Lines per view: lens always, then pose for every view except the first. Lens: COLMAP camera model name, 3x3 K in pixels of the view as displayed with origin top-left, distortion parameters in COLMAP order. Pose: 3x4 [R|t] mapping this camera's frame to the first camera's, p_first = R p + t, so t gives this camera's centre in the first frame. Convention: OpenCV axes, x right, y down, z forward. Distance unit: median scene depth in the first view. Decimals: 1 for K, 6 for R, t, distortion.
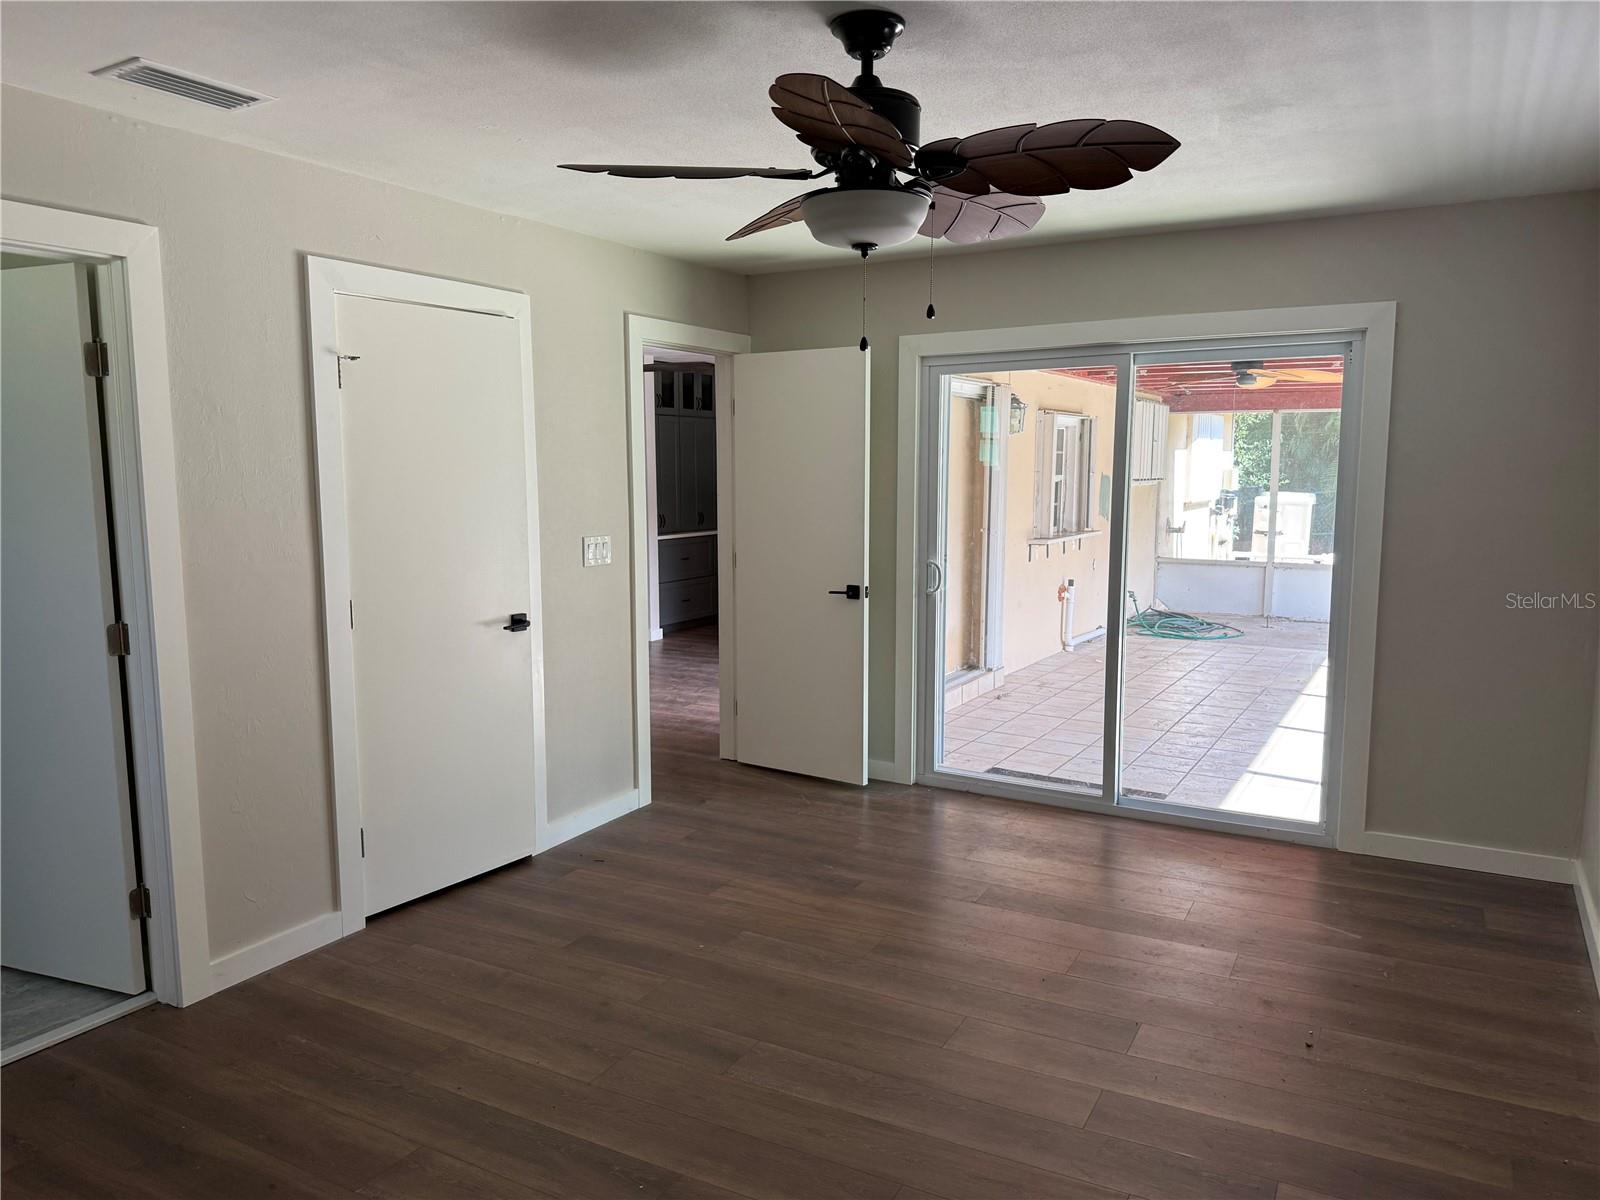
lens RADIAL K [[1125.1, 0, 797.5], [0, 1125.1, 608.7], [0, 0, 1]] dist [0.061918, -0.097643]
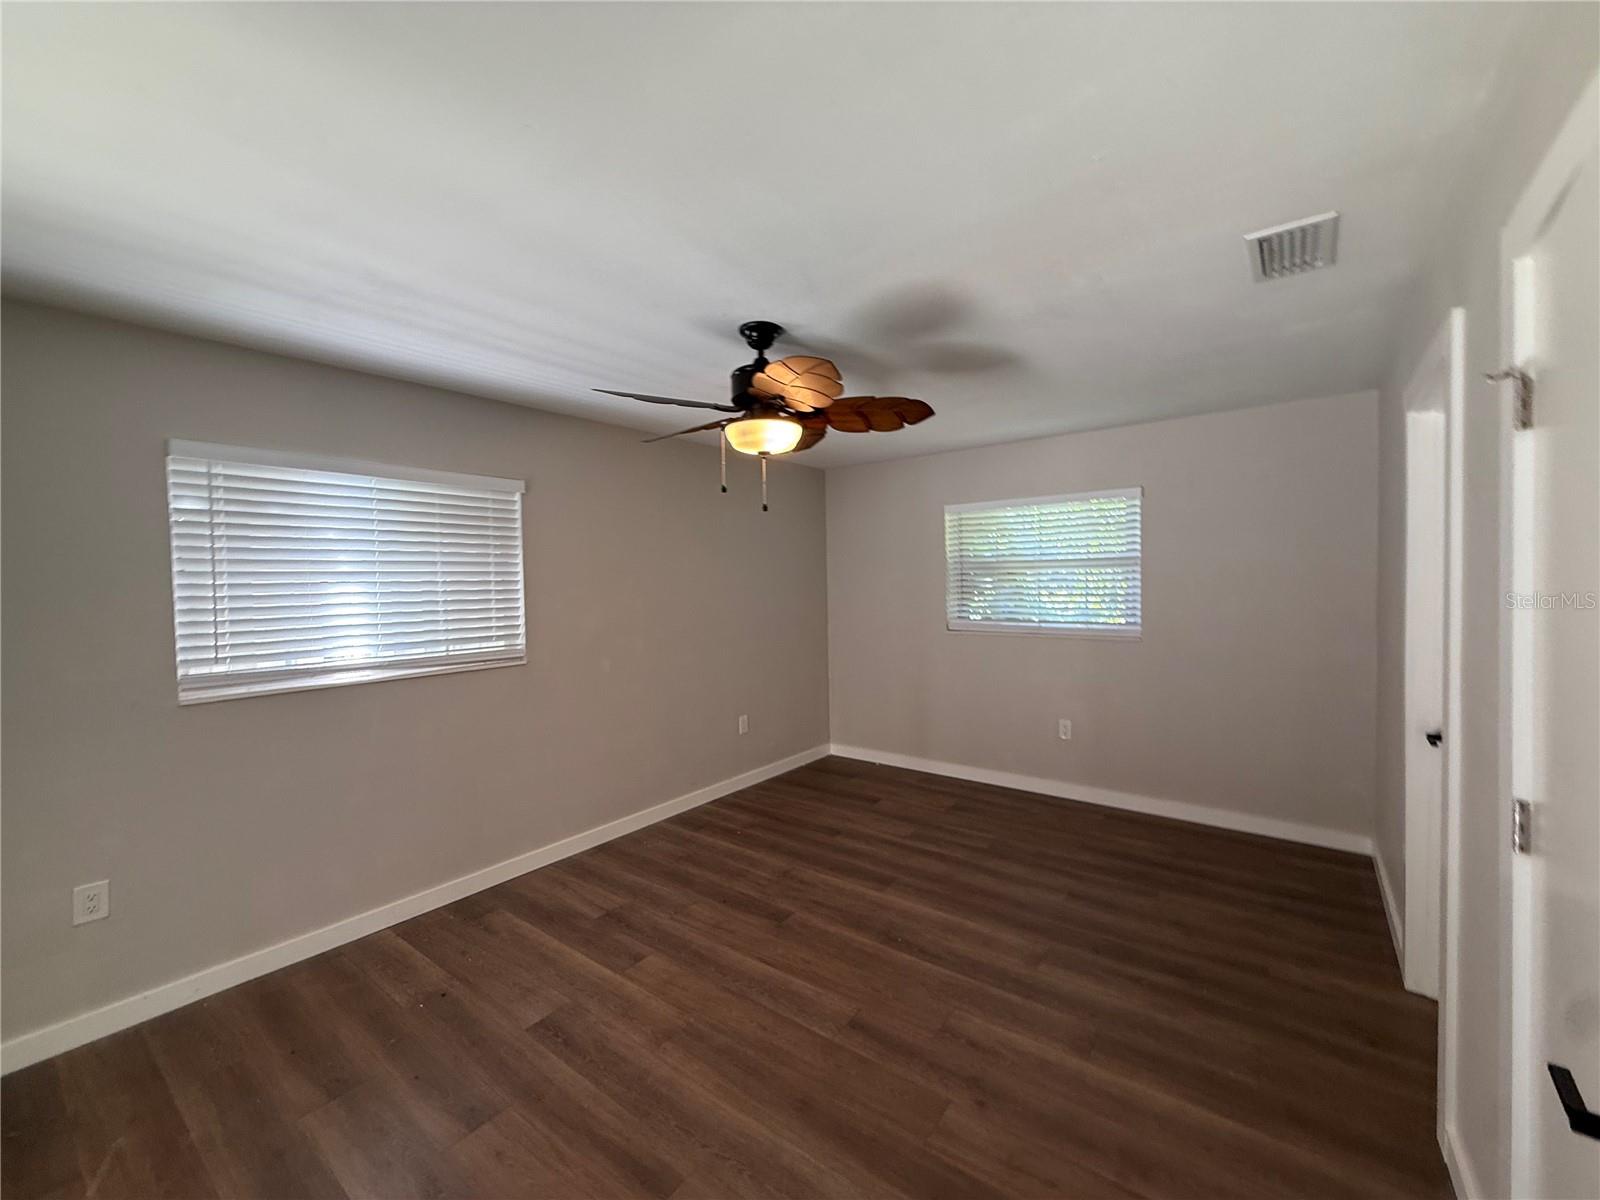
lens RADIAL K [[639.2, 0, 799.6], [0, 639.2, 597.3], [0, 0, 1]] dist [0.000511, -0.000513]
pose [[-0.989461, 0.012485, 0.144260, -0.102863], [0.034294, 0.988137, 0.149699, -0.198659], [-0.140679, 0.153069, -0.978151, 1.582437]]
